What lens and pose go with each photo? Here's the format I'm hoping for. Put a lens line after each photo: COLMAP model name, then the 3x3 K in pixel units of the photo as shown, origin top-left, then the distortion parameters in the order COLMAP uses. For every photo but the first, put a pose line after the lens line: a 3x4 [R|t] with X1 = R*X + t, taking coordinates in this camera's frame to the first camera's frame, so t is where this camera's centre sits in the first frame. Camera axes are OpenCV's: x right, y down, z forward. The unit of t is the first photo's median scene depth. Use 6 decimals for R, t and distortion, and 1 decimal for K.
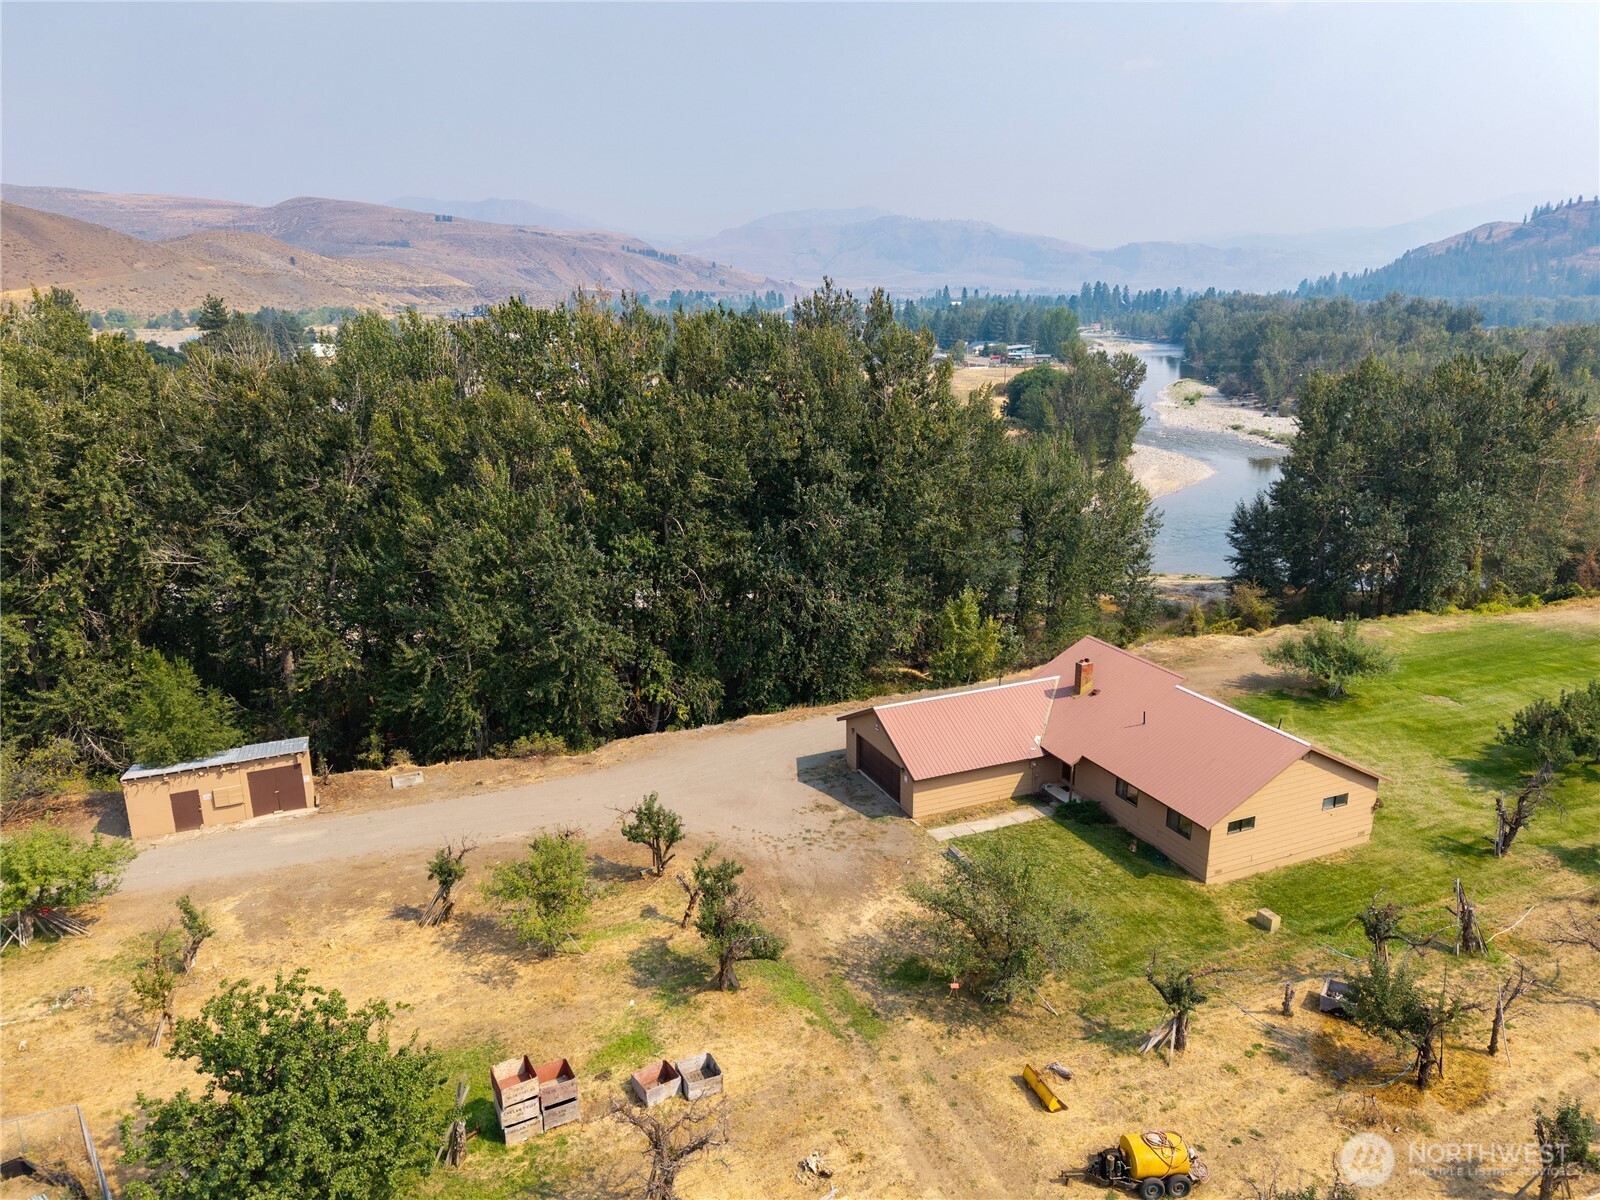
lens RADIAL K [[1068.5, 0, 800.0], [0, 1068.5, 600.0], [0, 0, 1]] dist [0.052228, -0.054963]
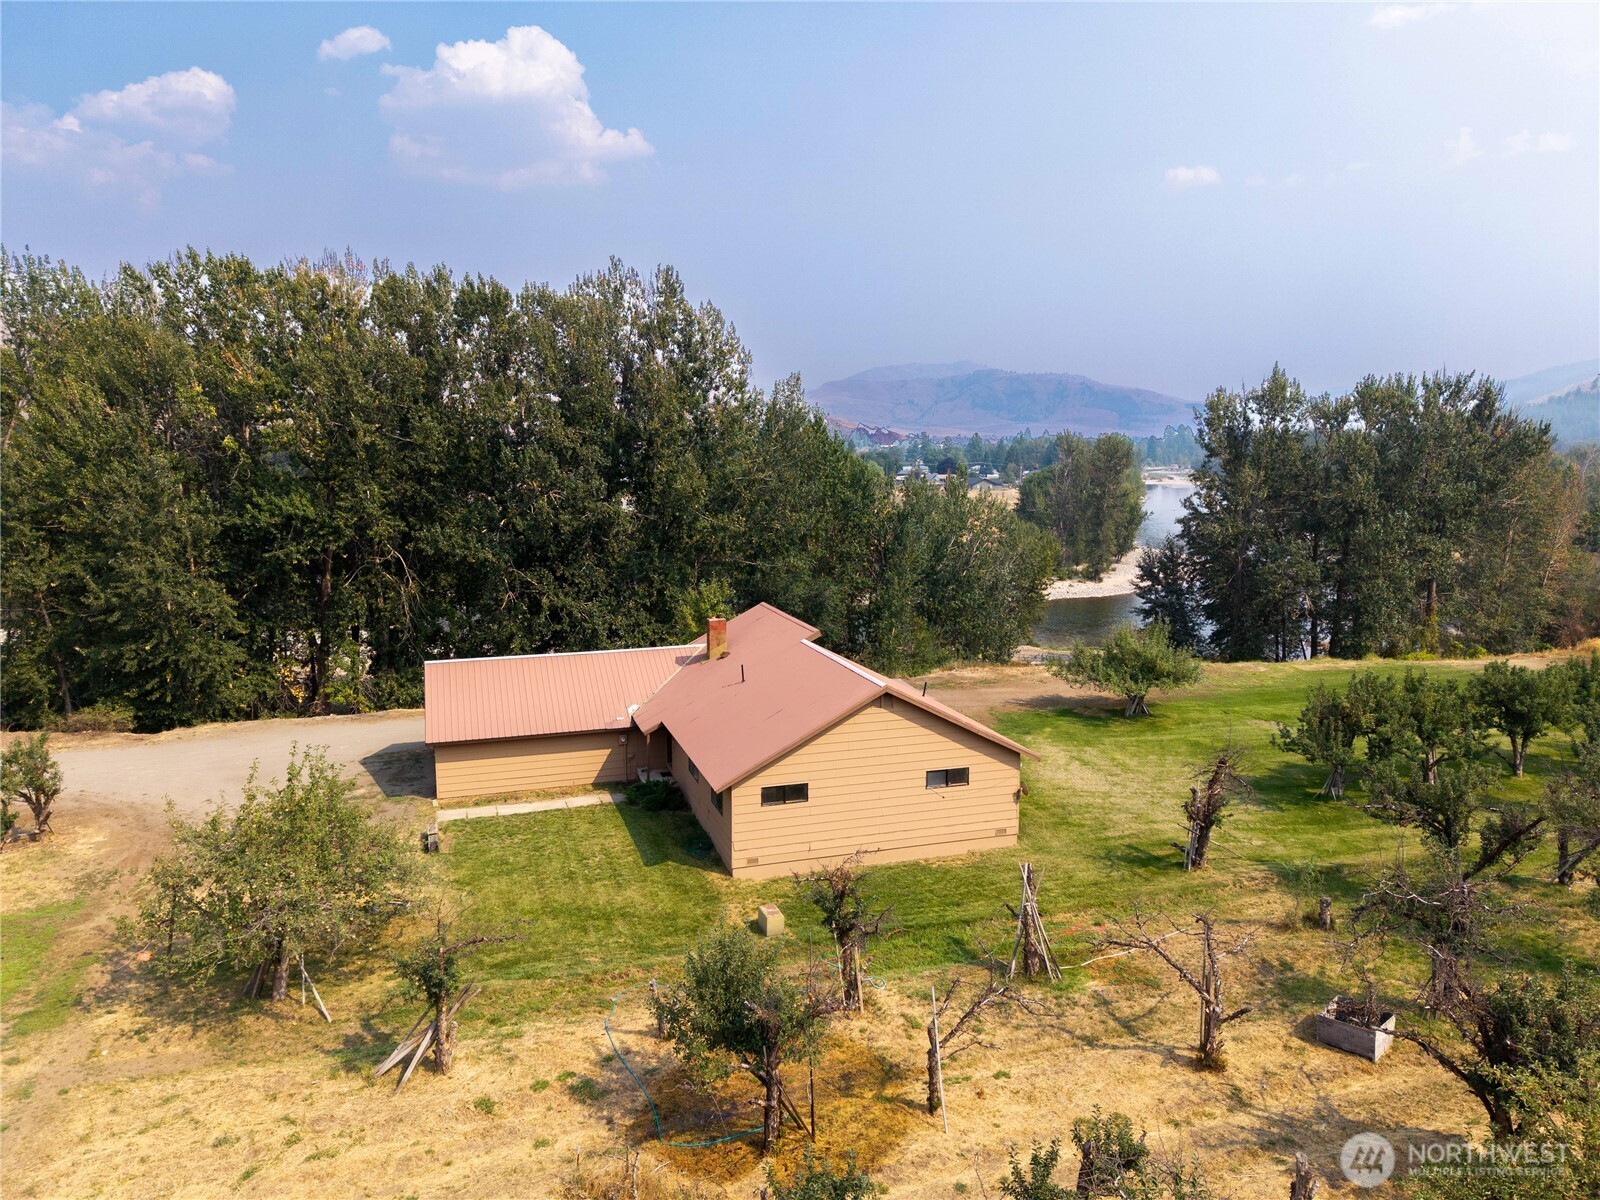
lens RADIAL K [[1050.7, 0, 798.1], [0, 1050.7, 604.9], [0, 0, 1]] dist [0.034734, -0.040954]
pose [[0.995084, 0.024966, -0.095841, 0.203671], [-0.036800, 0.991629, -0.123768, 0.071896], [0.091949, 0.126686, 0.987672, 0.125886]]
